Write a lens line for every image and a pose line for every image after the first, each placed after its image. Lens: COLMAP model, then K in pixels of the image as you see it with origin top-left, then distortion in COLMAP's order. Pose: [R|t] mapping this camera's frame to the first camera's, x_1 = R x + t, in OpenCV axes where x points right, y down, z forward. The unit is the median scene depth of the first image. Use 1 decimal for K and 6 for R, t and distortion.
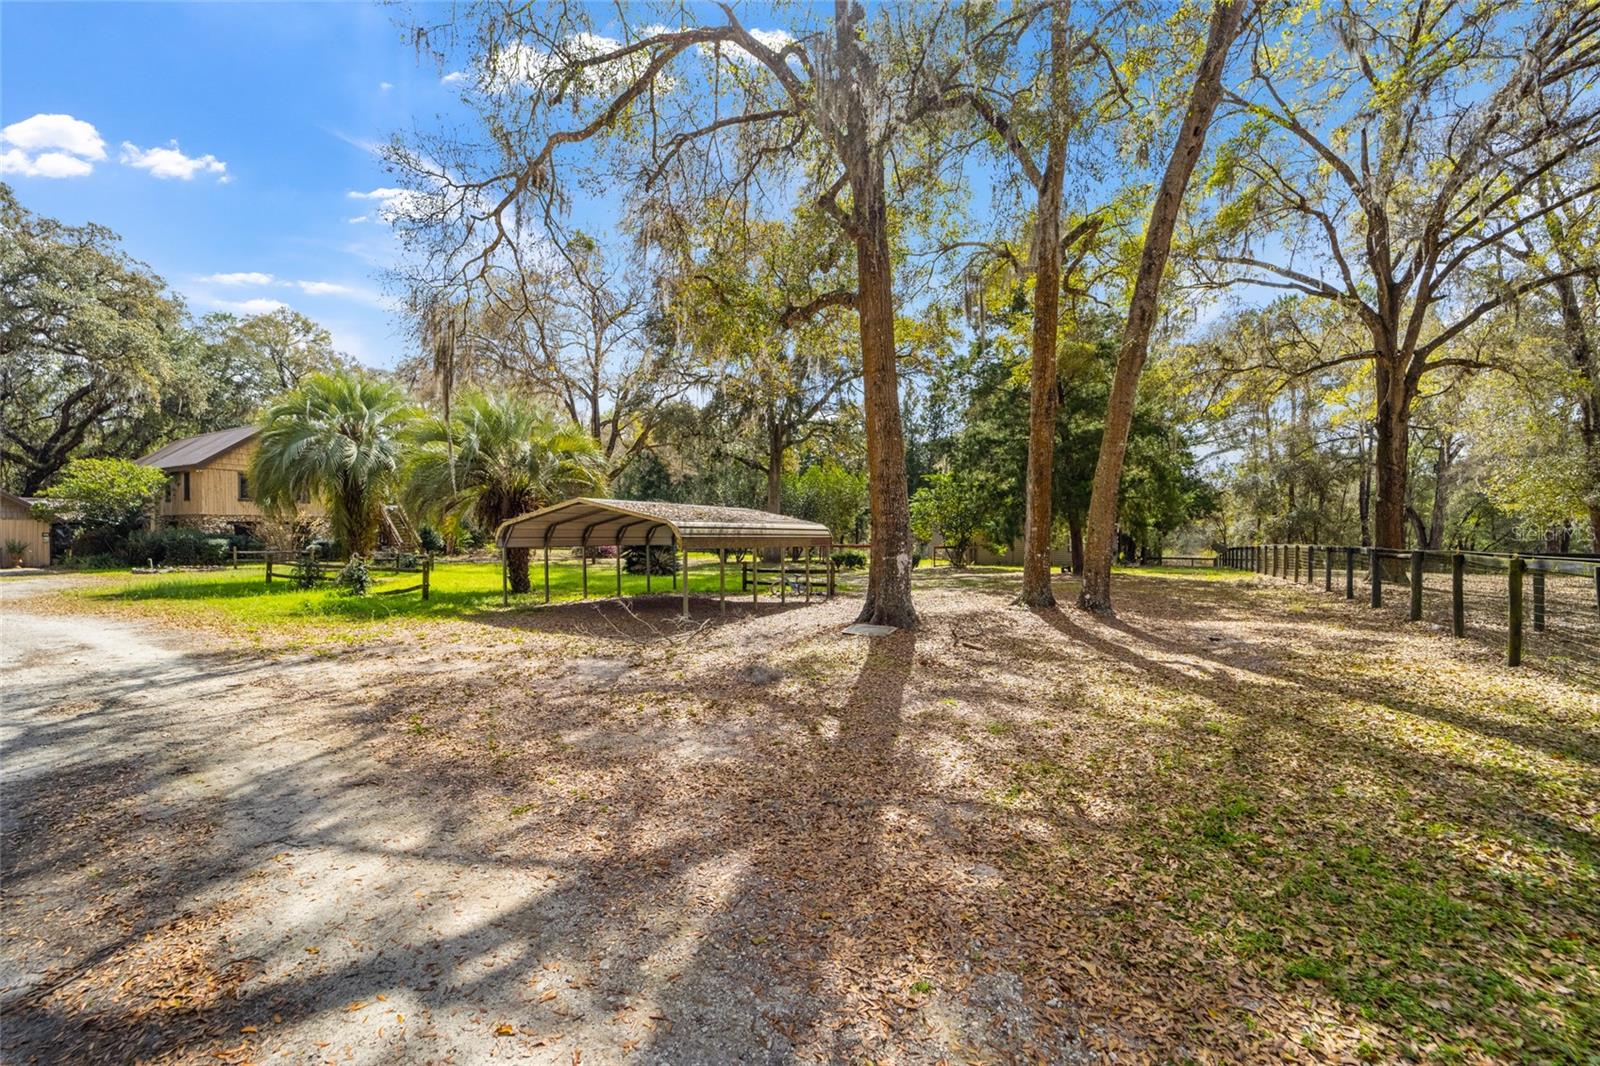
lens RADIAL K [[647.4, 0, 802.0], [0, 647.4, 538.2], [0, 0, 1]] dist [-0.025562, 0.002220]
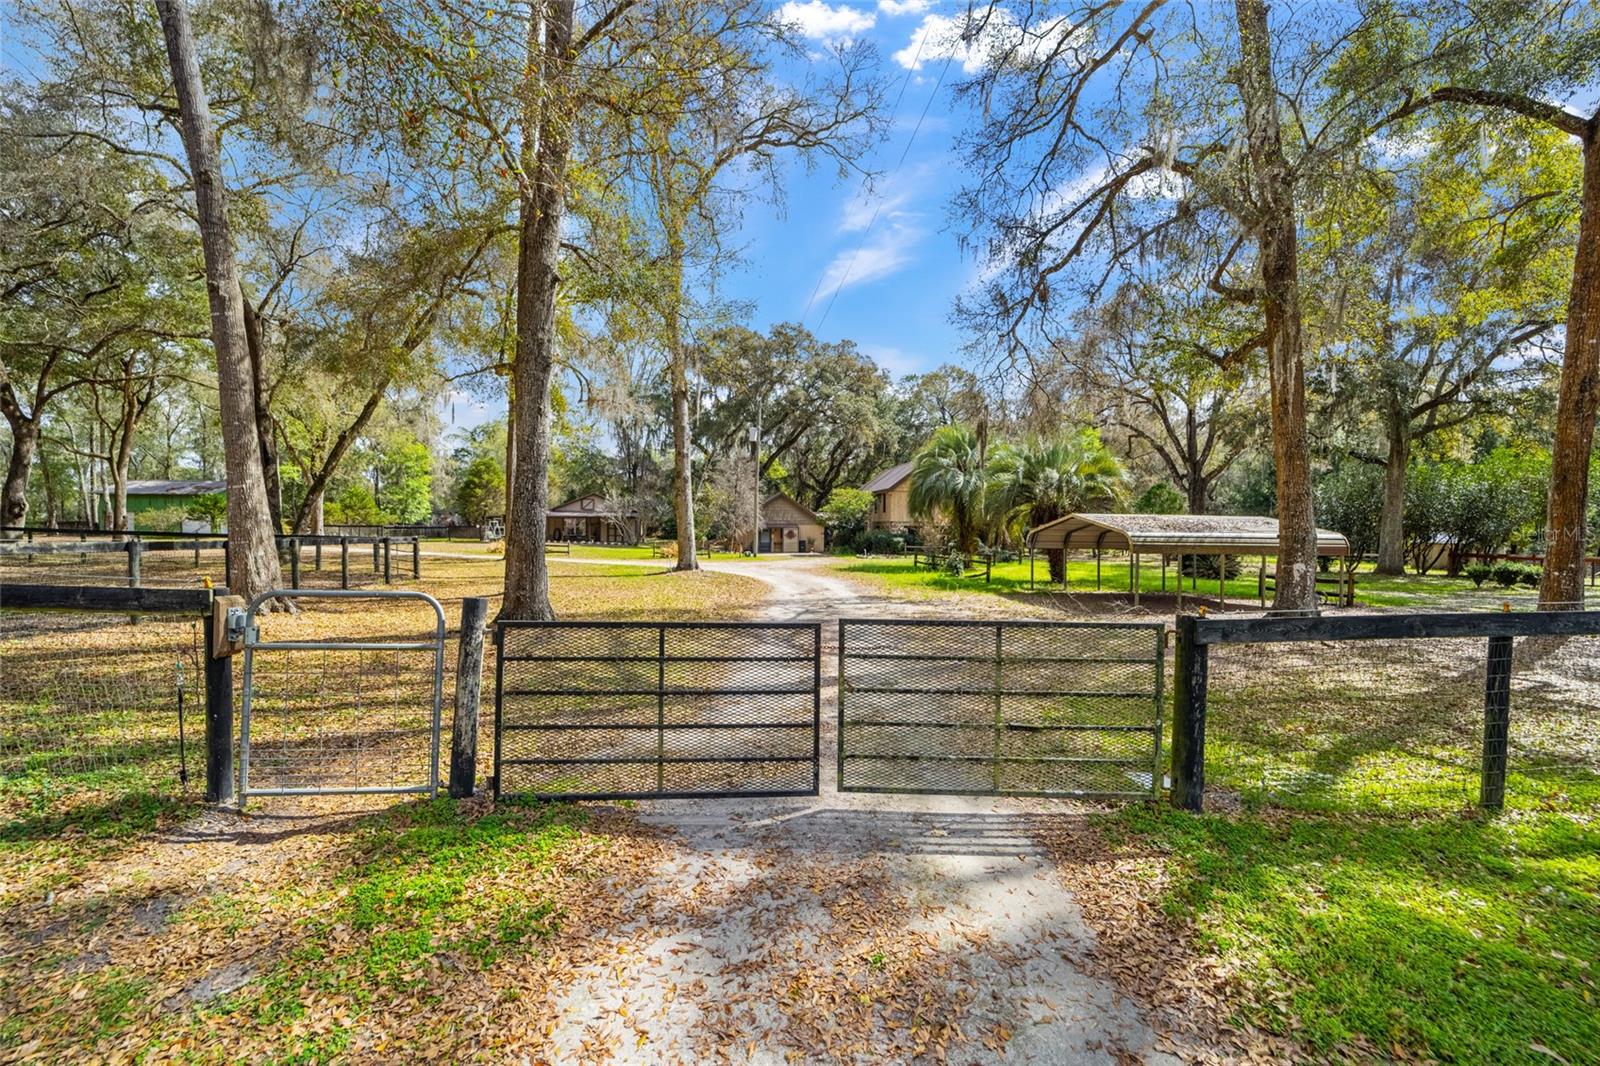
lens RADIAL K [[647.4, 0, 803.0], [0, 647.4, 534.4], [0, 0, 1]] dist [-0.025562, 0.002220]
pose [[0.610550, 0.009809, -0.791917, 0.162233], [-0.014660, 0.999892, 0.001082, -0.004937], [0.791842, 0.010949, 0.610628, -0.122428]]
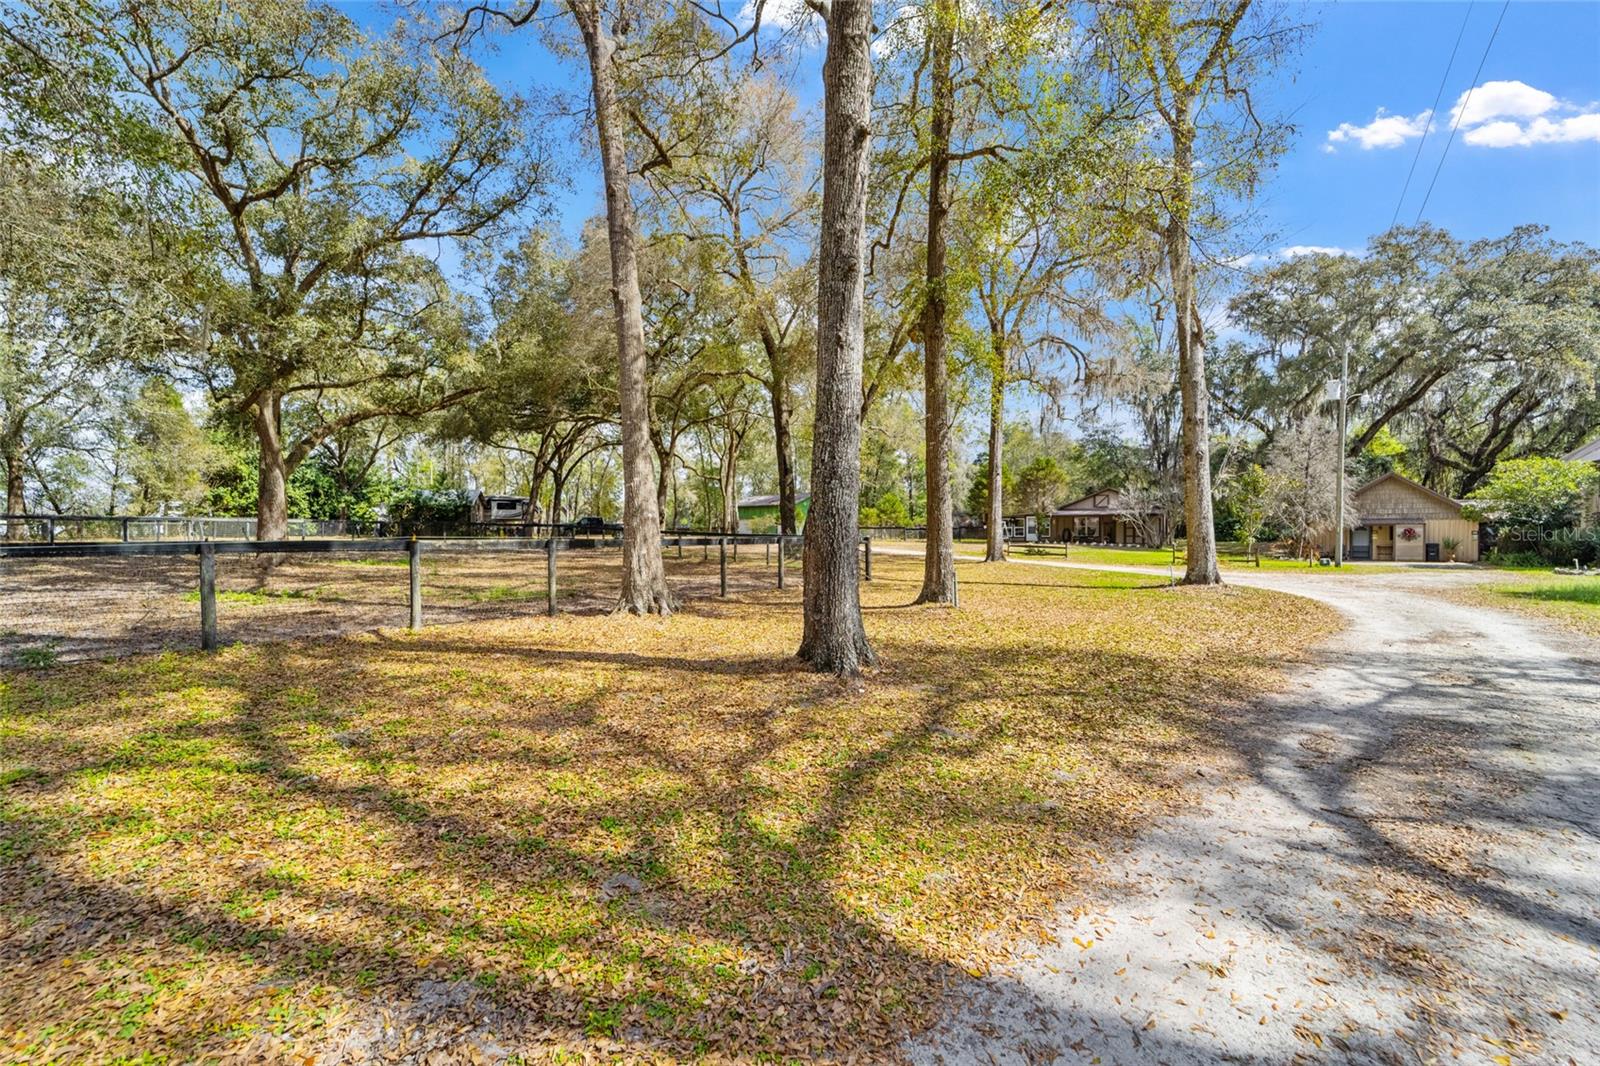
lens RADIAL K [[647.4, 0, 802.5], [0, 647.4, 534.6], [0, 0, 1]] dist [-0.025562, 0.002220]
pose [[-0.133201, 0.007100, -0.991064, 0.044897], [-0.007445, 0.999939, 0.008164, -0.002772], [0.991061, 0.008466, -0.133140, -0.020558]]
